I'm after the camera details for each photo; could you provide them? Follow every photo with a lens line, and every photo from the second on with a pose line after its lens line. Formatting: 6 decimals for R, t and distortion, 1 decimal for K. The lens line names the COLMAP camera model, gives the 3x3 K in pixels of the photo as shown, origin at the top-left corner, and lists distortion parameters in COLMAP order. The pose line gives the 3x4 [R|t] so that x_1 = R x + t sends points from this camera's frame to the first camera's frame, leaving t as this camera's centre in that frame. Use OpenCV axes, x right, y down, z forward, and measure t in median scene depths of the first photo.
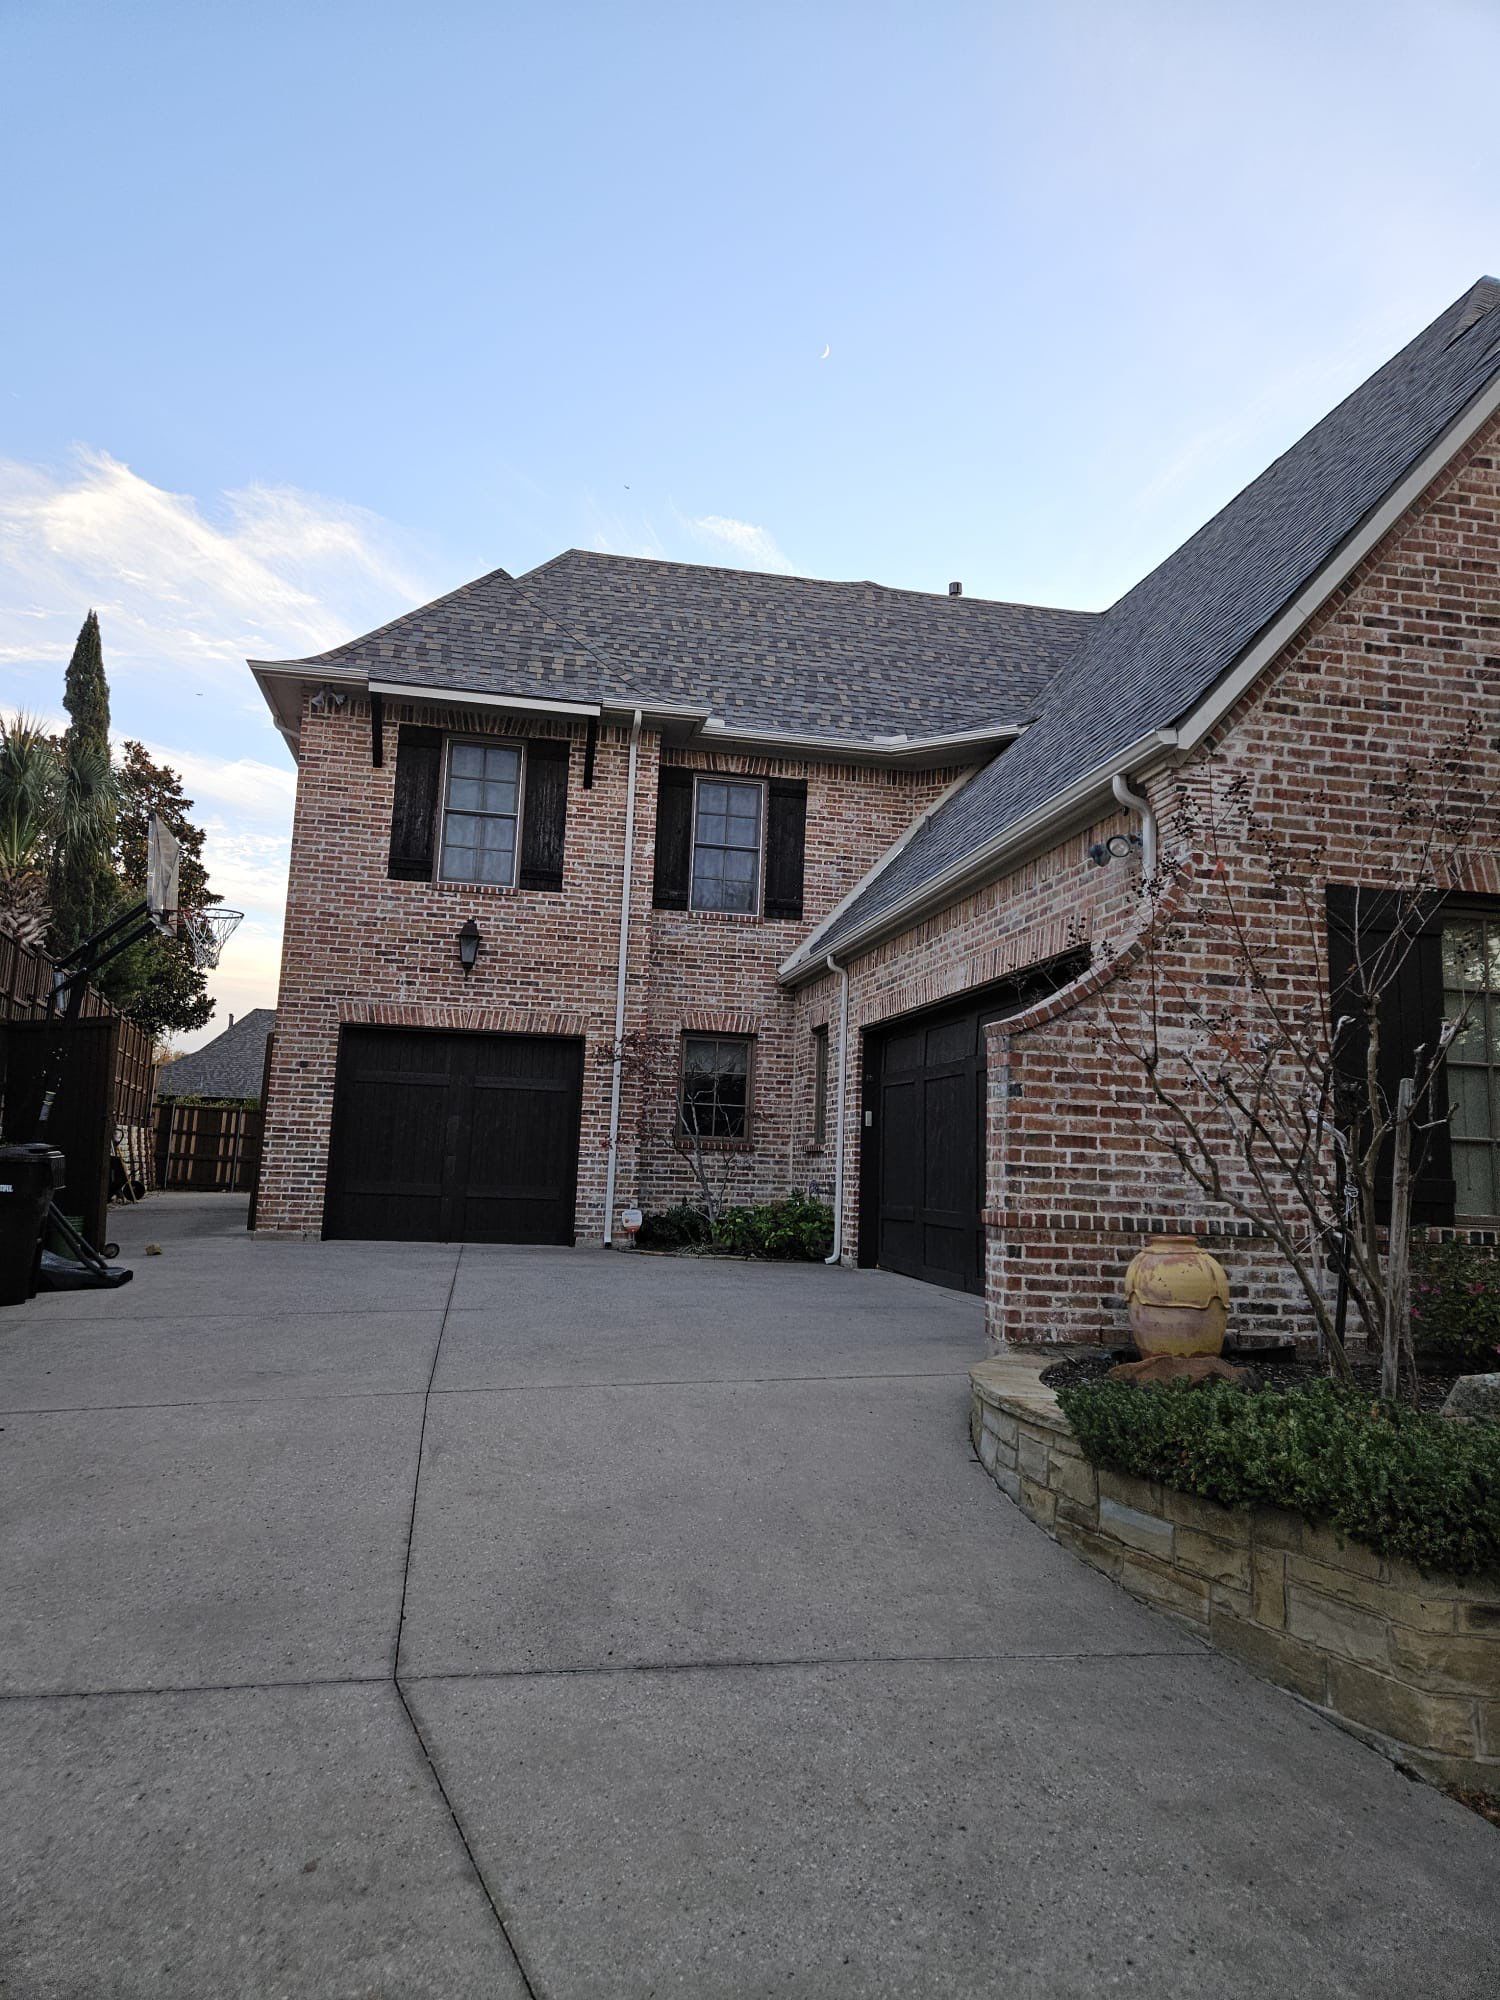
lens RADIAL K [[1310.6, 0, 750.8], [0, 1310.6, 989.0], [0, 0, 1]] dist [0.067193, -0.000307]
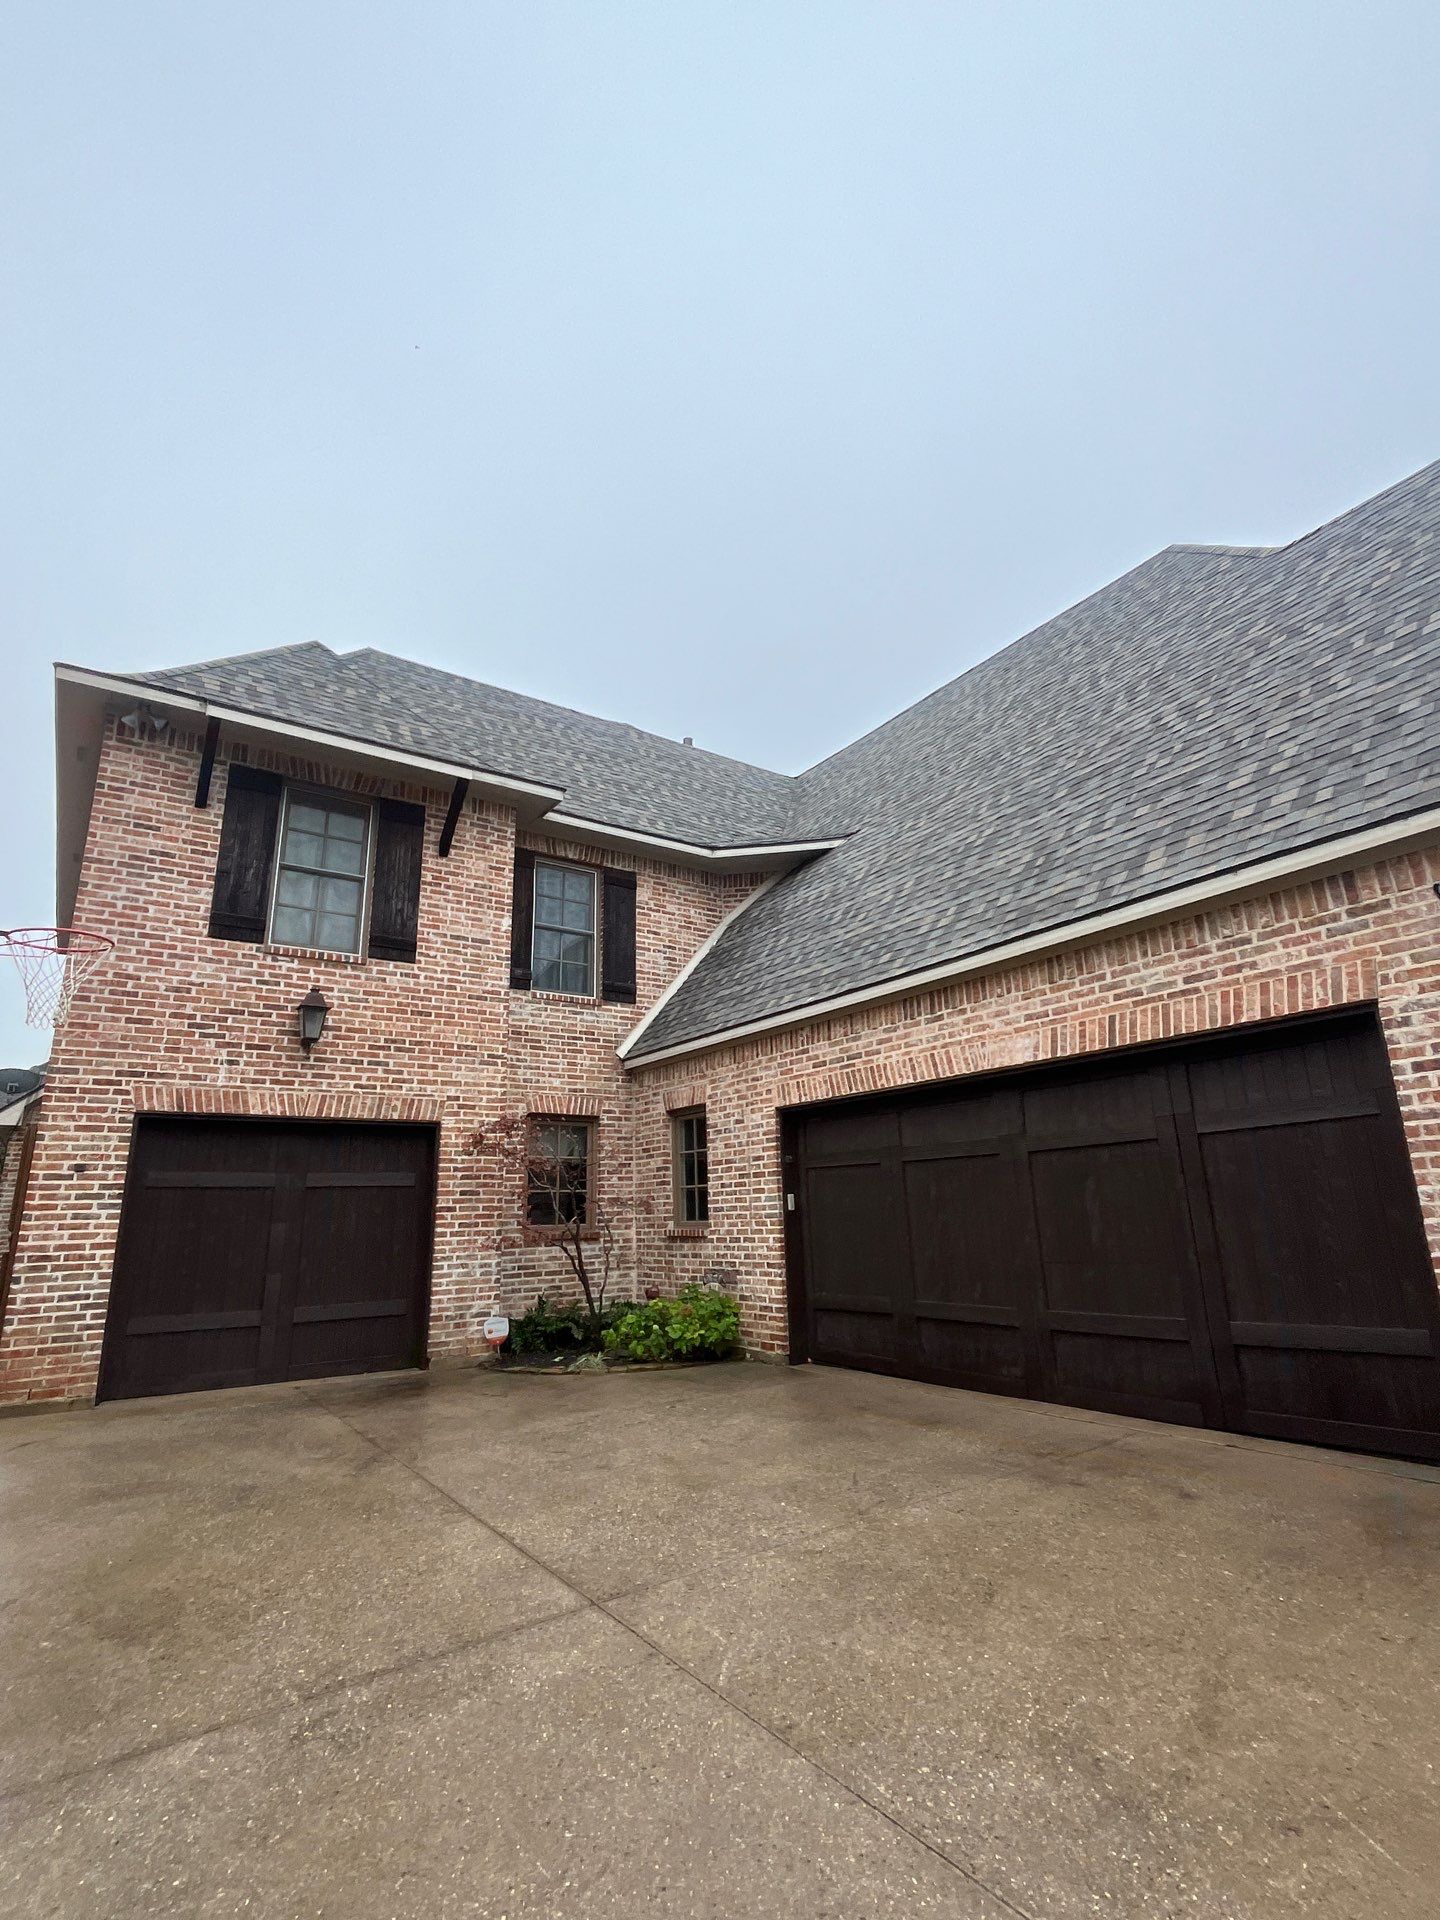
lens RADIAL K [[923.2, 0, 724.7], [0, 923.2, 965.5], [0, 0, 1]] dist [-0.005505, 0.000707]
pose [[0.914281, 0.044056, 0.402678, -0.207975], [0.006711, 0.992284, -0.123801, 0.008621], [-0.405025, 0.115891, 0.906931, 0.335310]]
